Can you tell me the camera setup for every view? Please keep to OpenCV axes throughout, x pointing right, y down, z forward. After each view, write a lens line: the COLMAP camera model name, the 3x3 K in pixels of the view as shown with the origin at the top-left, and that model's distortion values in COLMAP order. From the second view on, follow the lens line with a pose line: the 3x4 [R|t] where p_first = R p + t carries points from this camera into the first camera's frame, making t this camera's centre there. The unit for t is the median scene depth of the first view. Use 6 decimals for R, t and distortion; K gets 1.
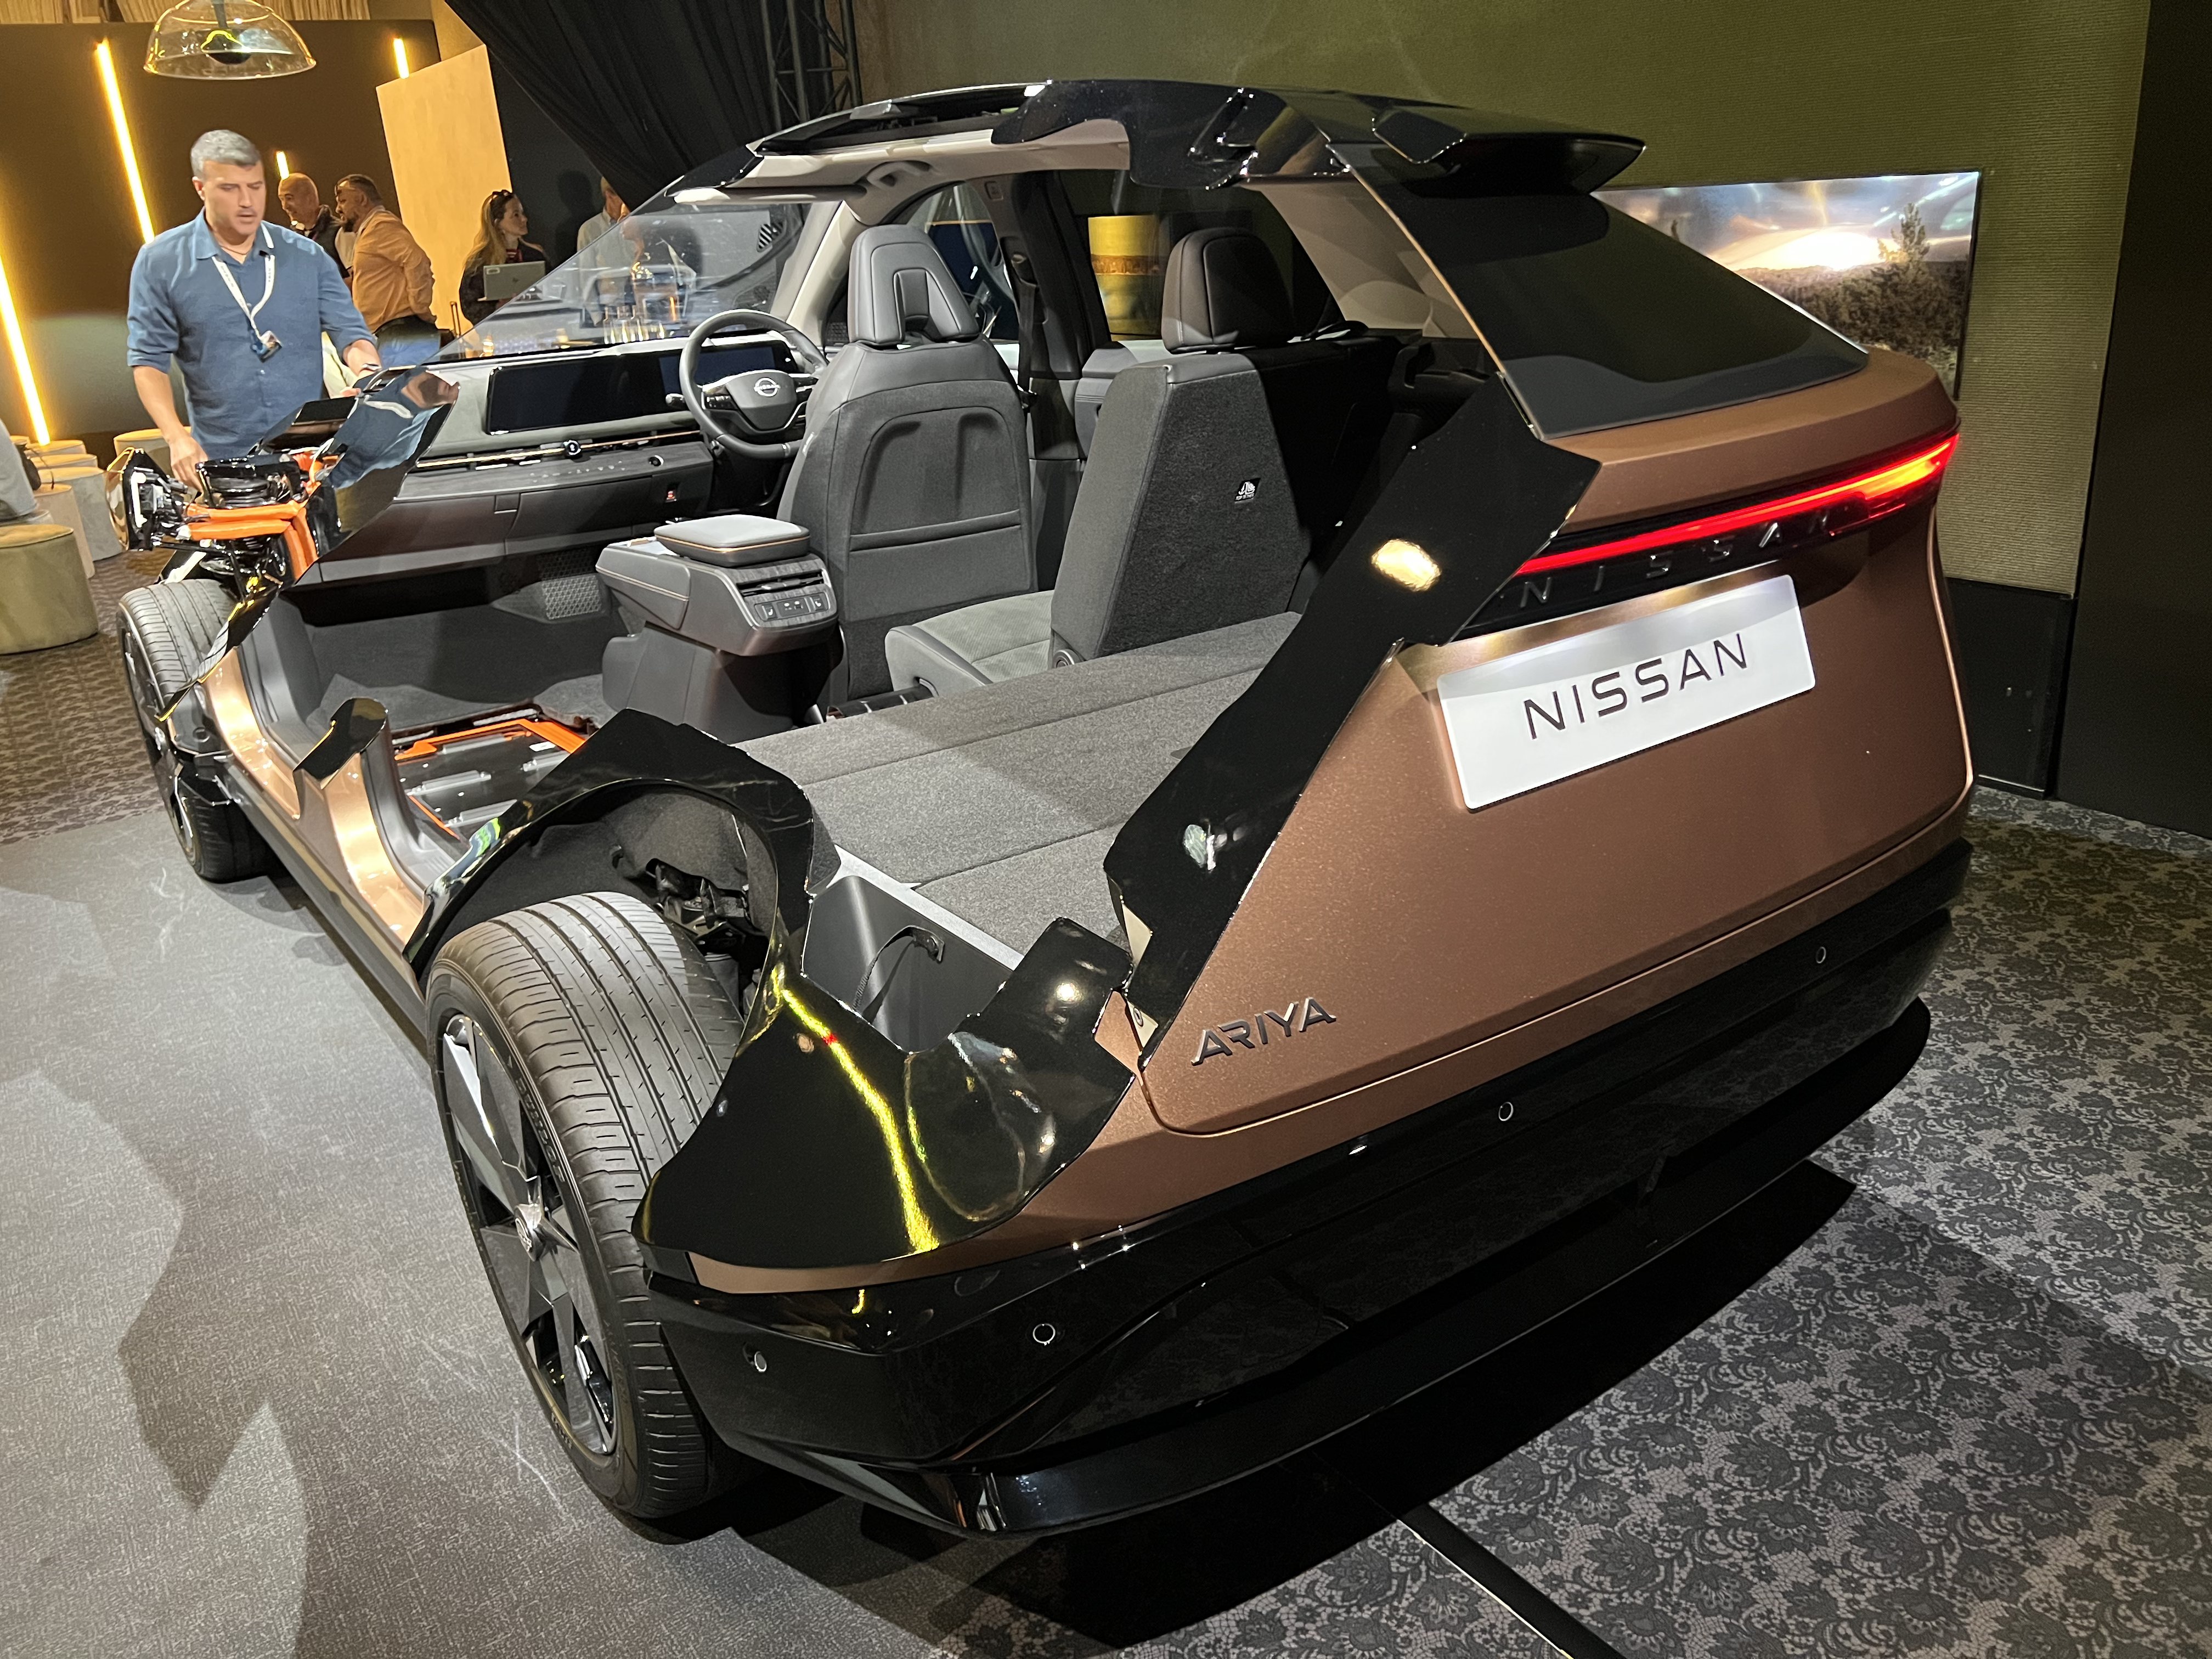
lens RADIAL K [[1672.5, 0, 1106.0], [0, 1672.5, 829.5], [0, 0, 1]] dist [0.003065, -0.002444]
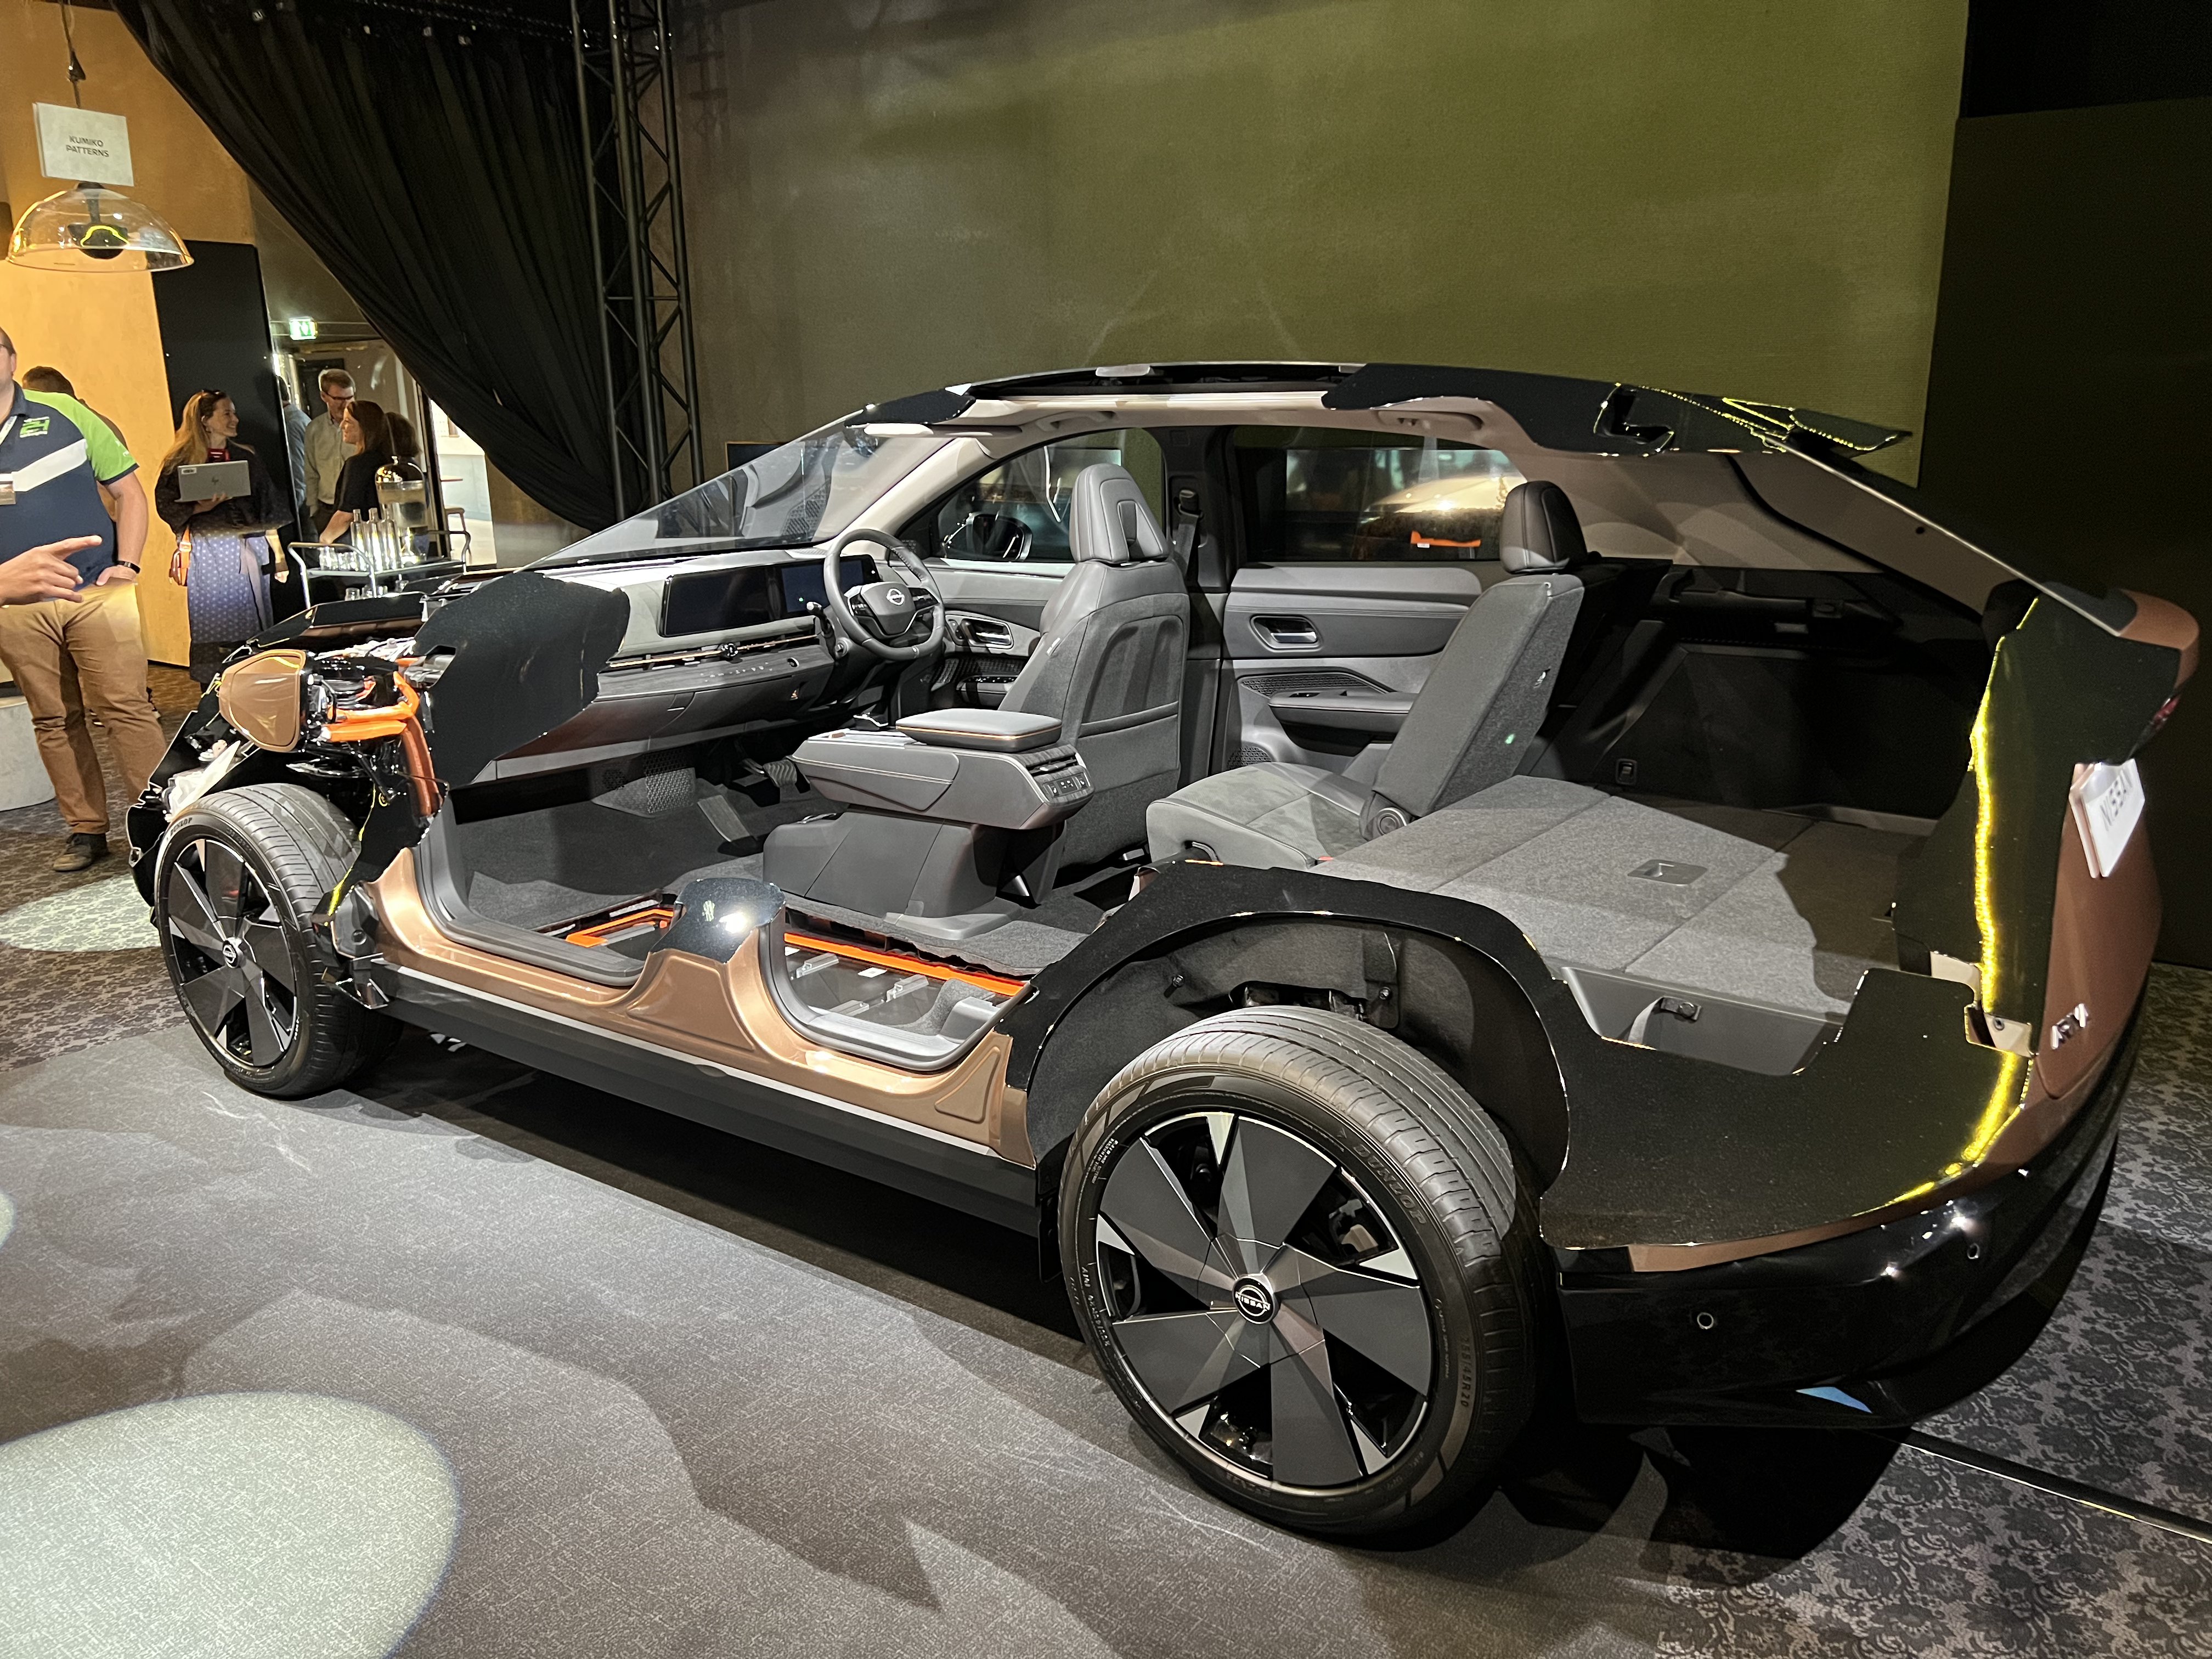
lens RADIAL K [[1661.7, 0, 1106.0], [0, 1661.7, 829.5], [0, 0, 1]] dist [0.072198, -0.095398]
pose [[0.951506, -0.033142, 0.305841, -0.425635], [0.070169, 0.991354, -0.110877, 0.020277], [-0.299522, 0.126961, 0.945604, -0.063885]]
